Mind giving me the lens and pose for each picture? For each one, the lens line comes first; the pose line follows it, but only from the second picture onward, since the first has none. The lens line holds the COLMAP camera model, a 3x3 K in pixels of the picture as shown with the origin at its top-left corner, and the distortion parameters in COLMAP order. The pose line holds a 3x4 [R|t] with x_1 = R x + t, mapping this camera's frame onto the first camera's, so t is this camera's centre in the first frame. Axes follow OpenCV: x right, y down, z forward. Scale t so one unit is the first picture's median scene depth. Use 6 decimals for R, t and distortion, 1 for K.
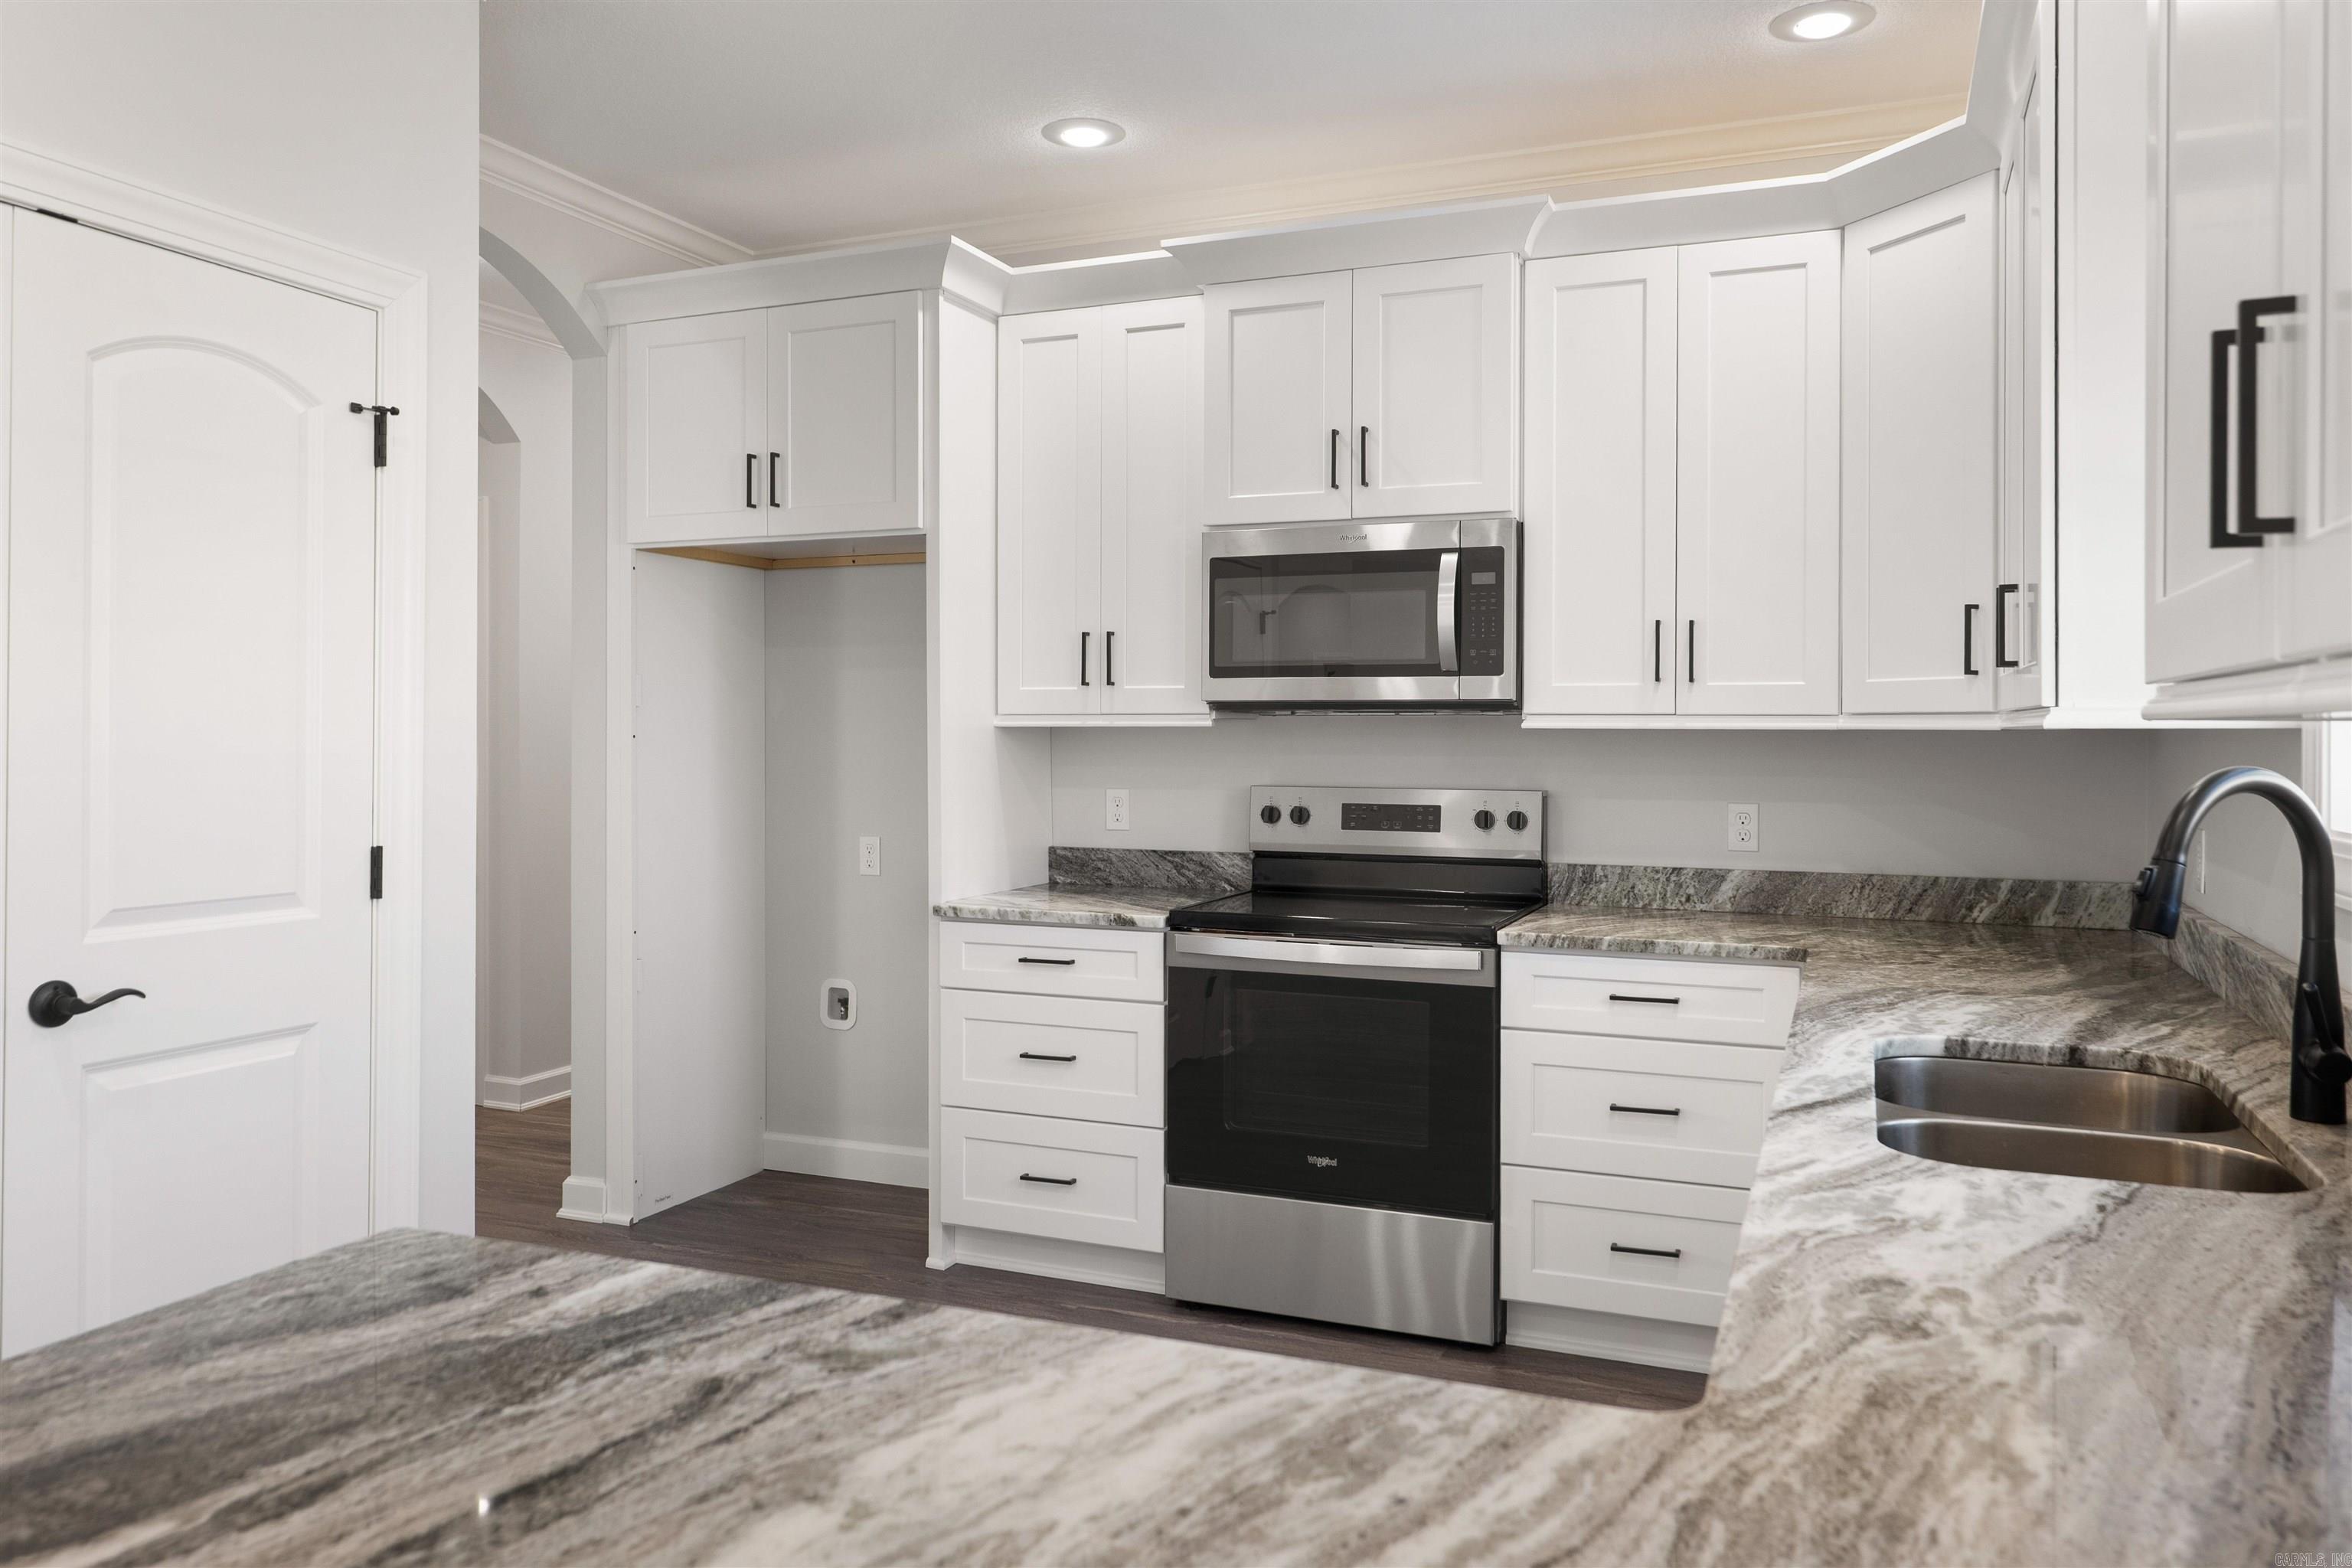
lens RADIAL K [[1689.7, 0, 1169.3], [0, 1689.7, 726.9], [0, 0, 1]] dist [0.005664, 0.000927]
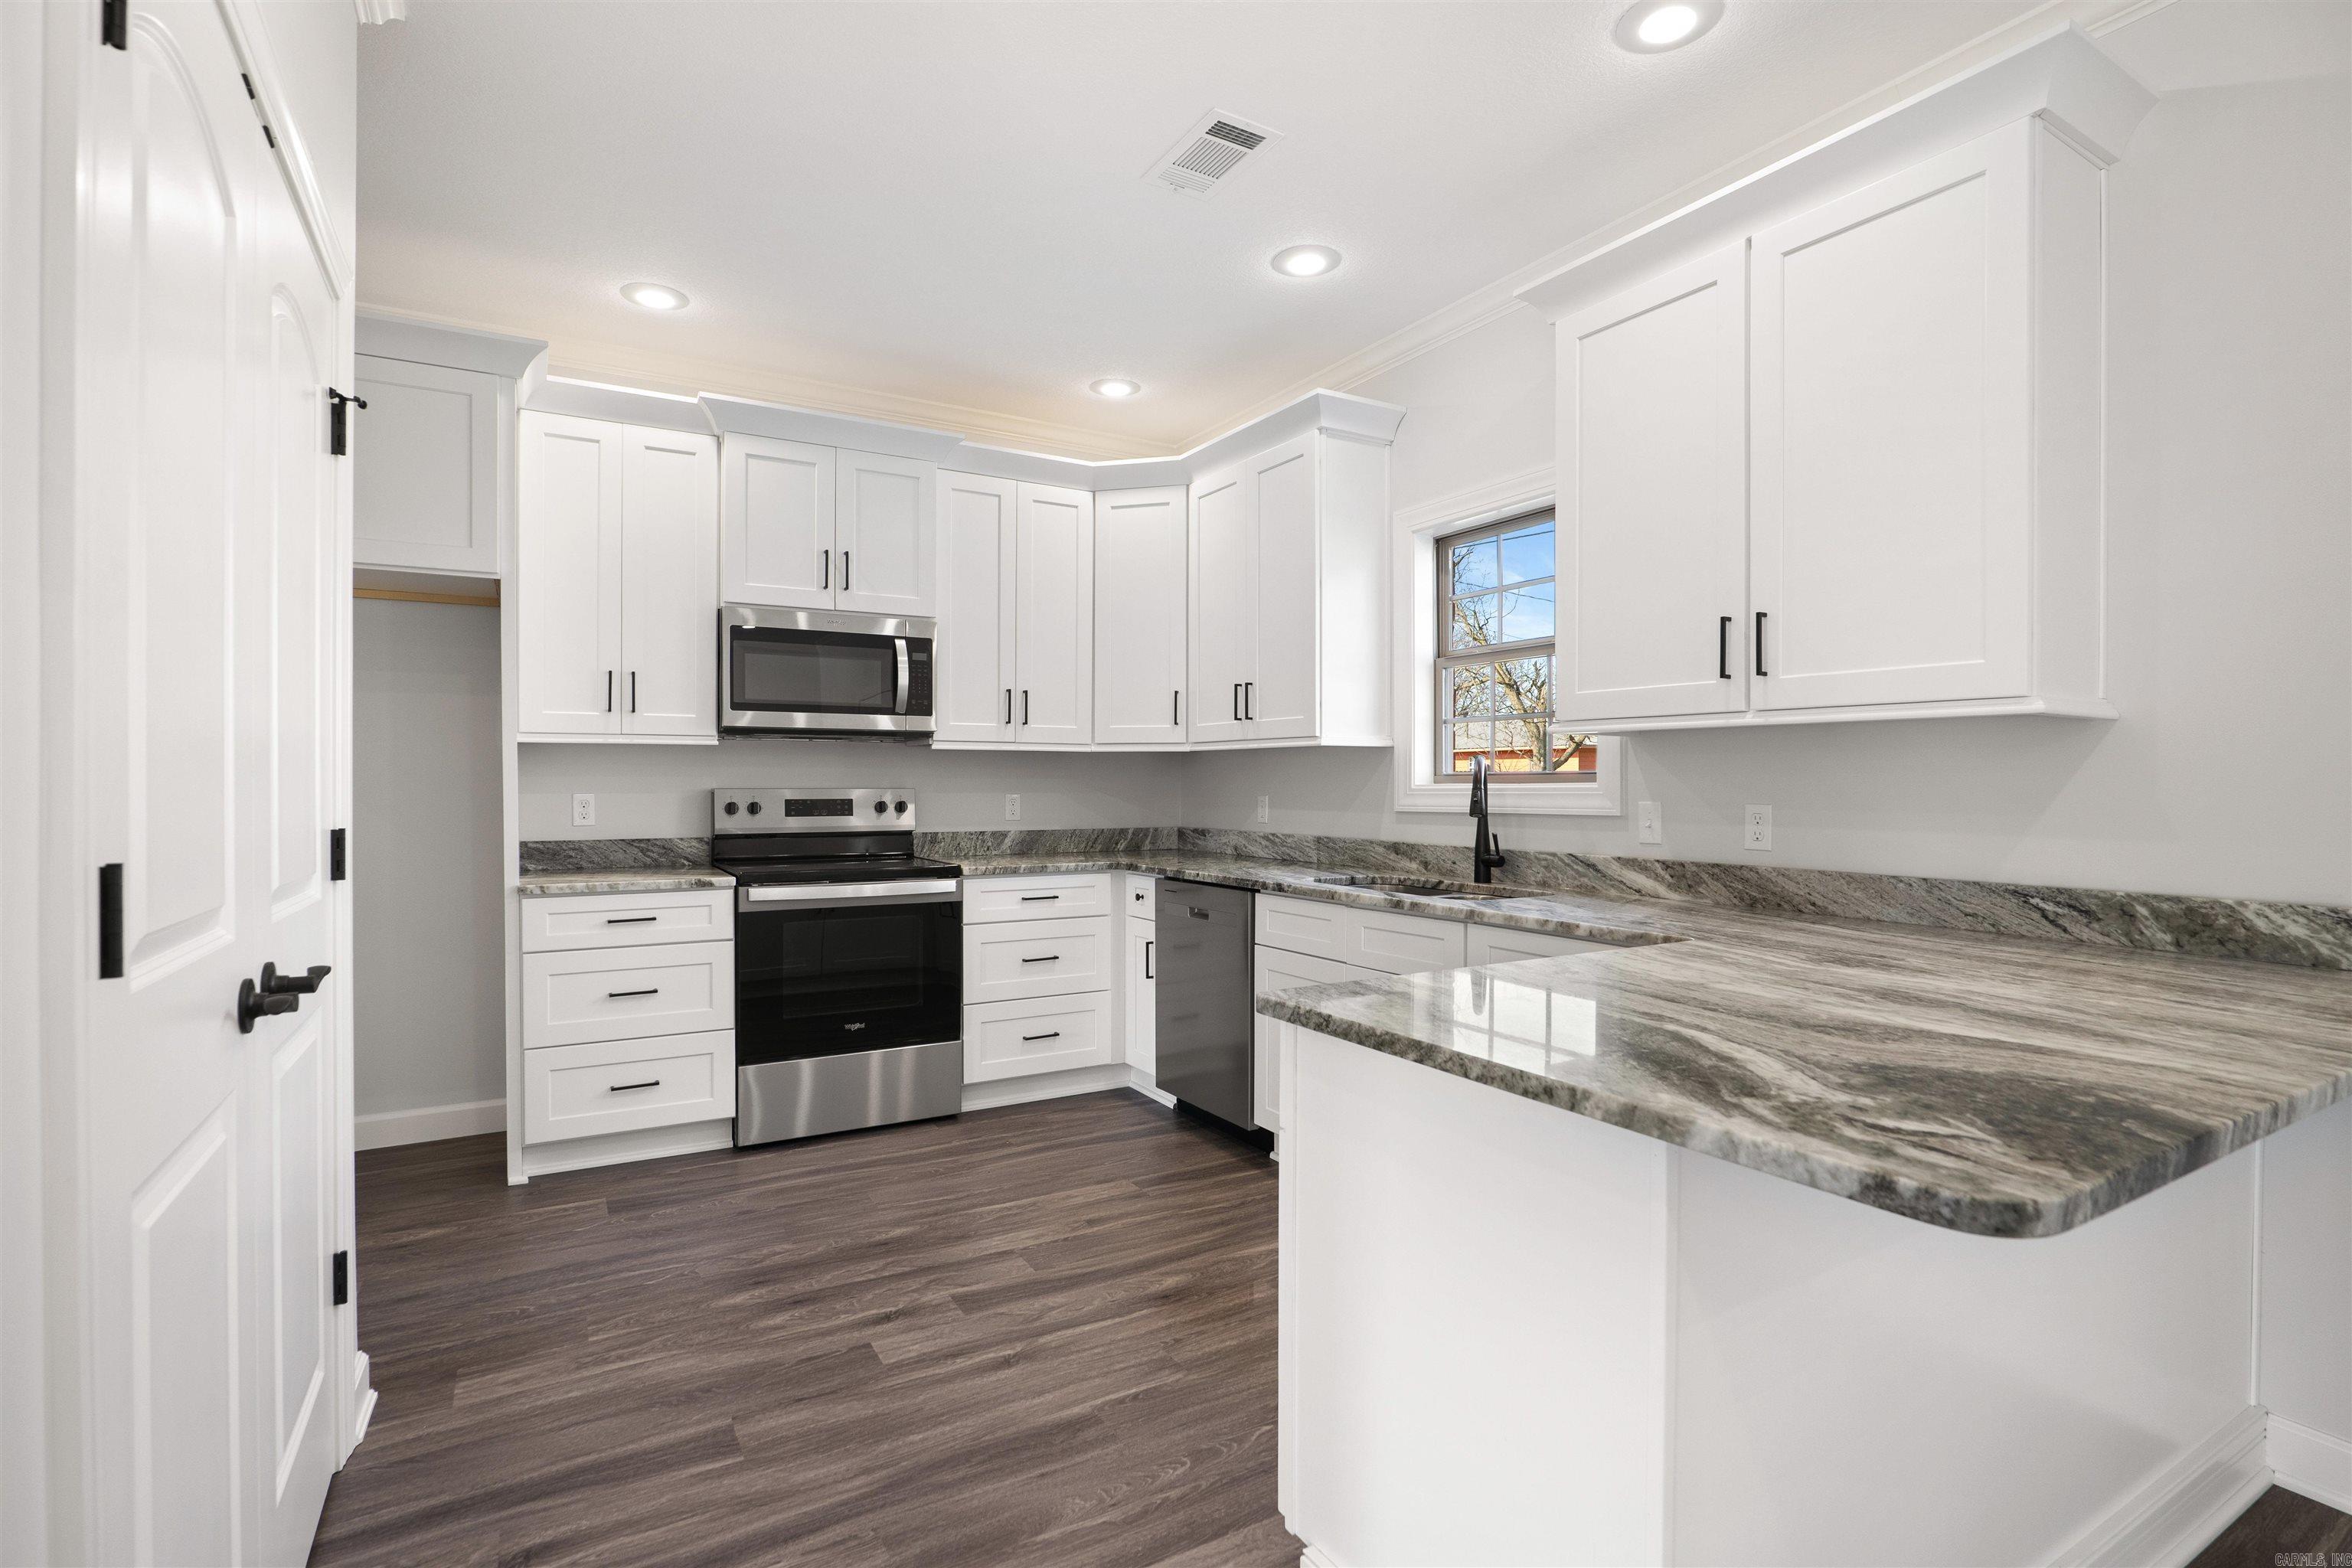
lens RADIAL K [[1102.5, 0, 1176.0], [0, 1102.5, 784.0], [0, 0, 1]] dist [-0.019892, 0.000346]
pose [[0.599839, -0.003922, 0.800111, -0.506179], [-0.000264, 0.999987, 0.005100, 0.029142], [-0.800120, -0.003270, 0.599830, 0.157147]]
